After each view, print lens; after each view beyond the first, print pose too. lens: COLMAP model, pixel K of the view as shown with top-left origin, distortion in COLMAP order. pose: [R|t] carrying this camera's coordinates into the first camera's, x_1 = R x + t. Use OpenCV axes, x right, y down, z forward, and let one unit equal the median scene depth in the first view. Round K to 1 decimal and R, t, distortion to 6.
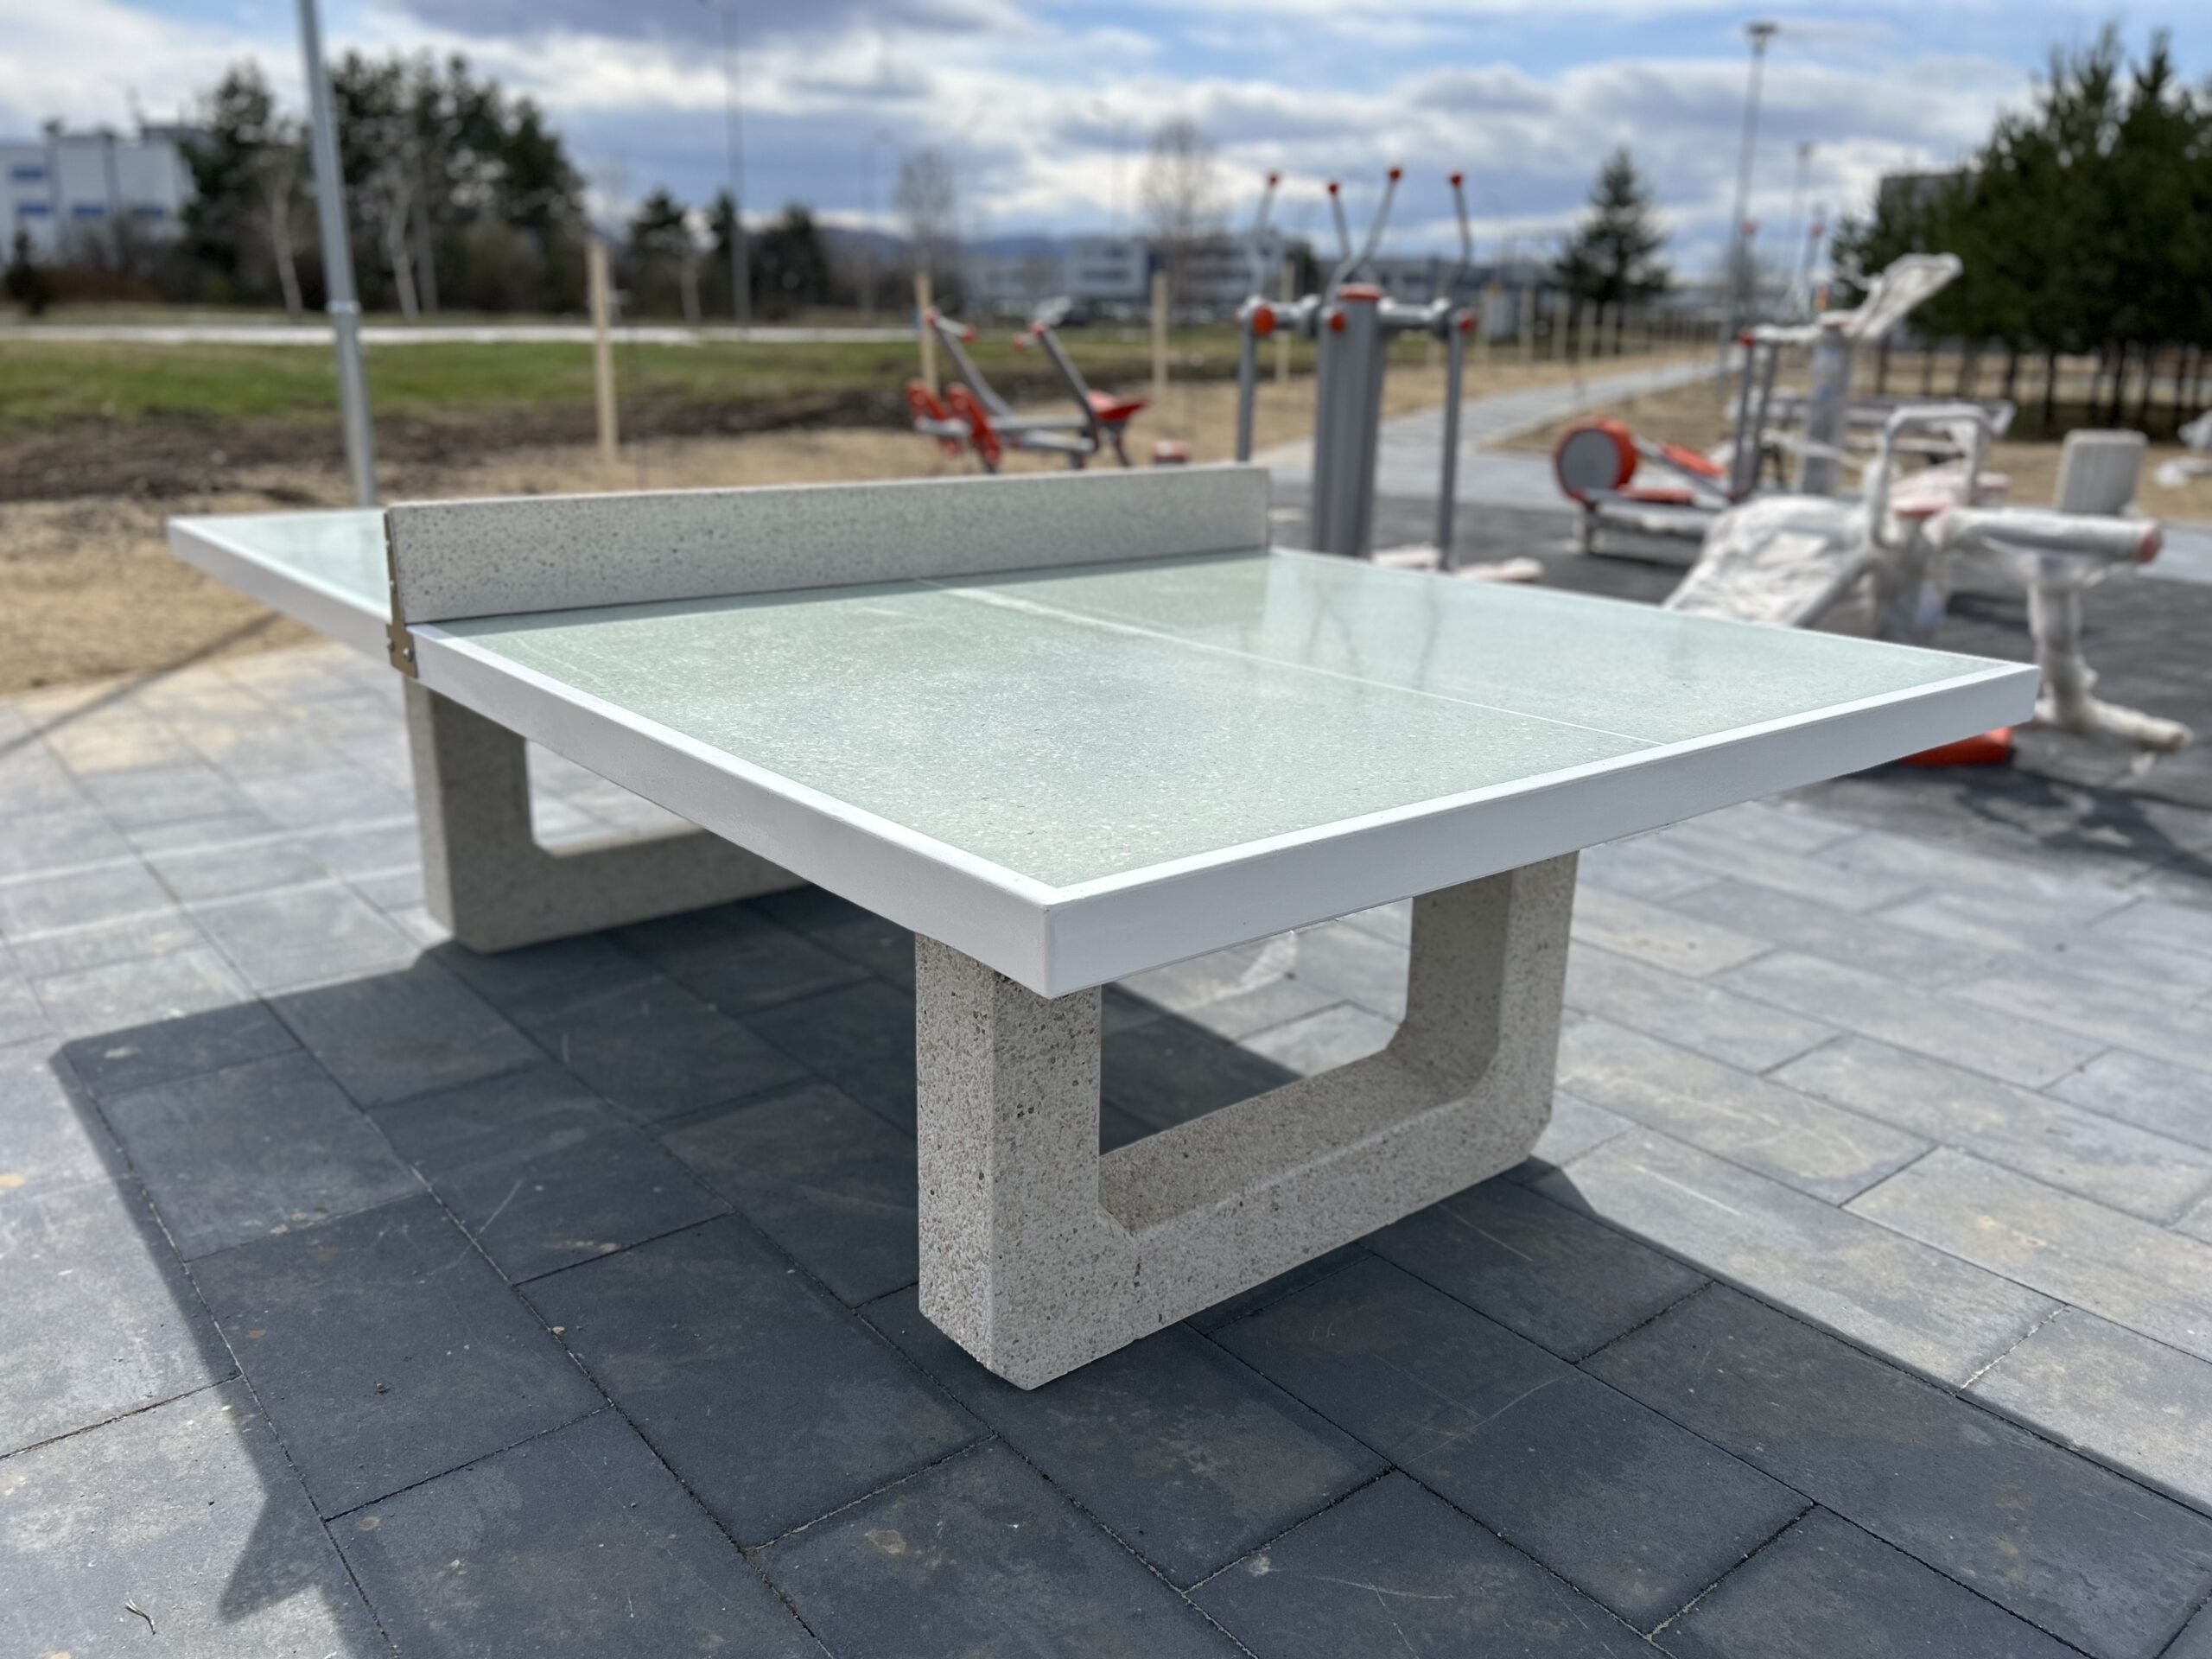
lens RADIAL K [[1657.8, 0, 1106.0], [0, 1657.8, 829.5], [0, 0, 1]] dist [0.040722, -0.035742]
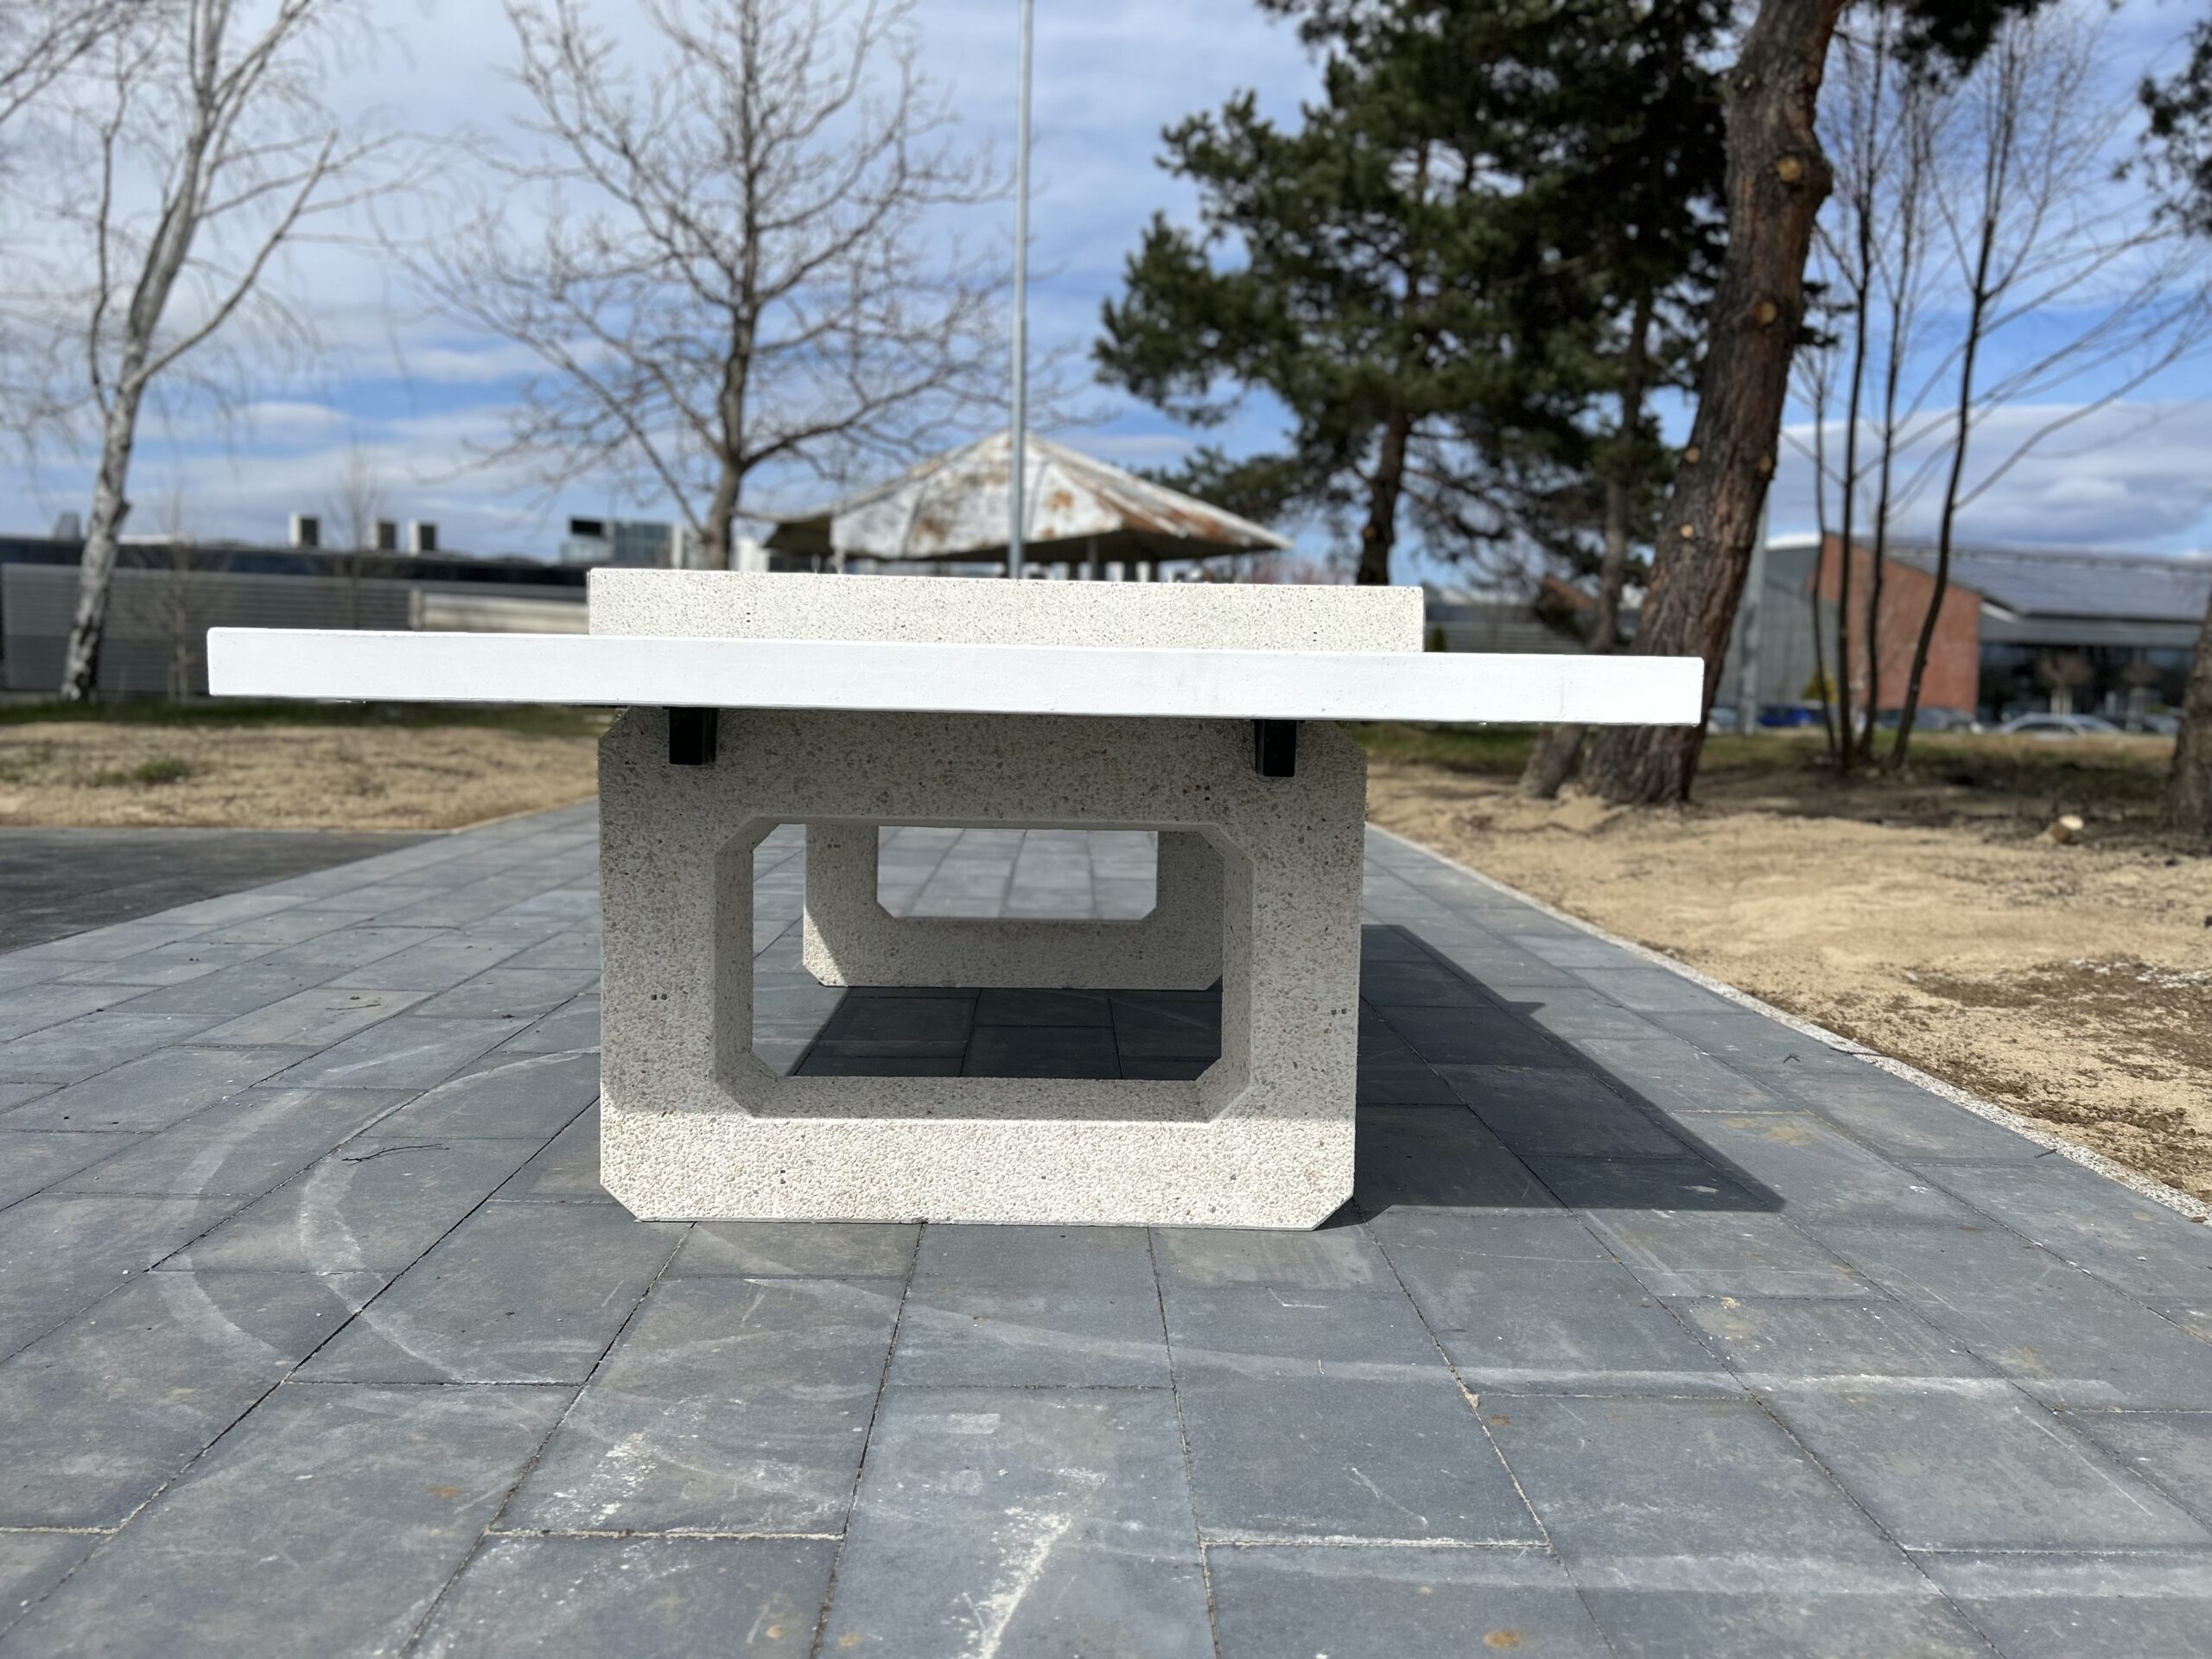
lens RADIAL K [[1676.7, 0, 1106.0], [0, 1676.7, 829.5], [0, 0, 1]] dist [0.023752, -0.005248]
pose [[-0.789820, -0.087416, 0.607077, -0.958011], [0.143665, 0.935887, 0.321676, -0.432278], [-0.596275, 0.341282, -0.726624, 1.972633]]
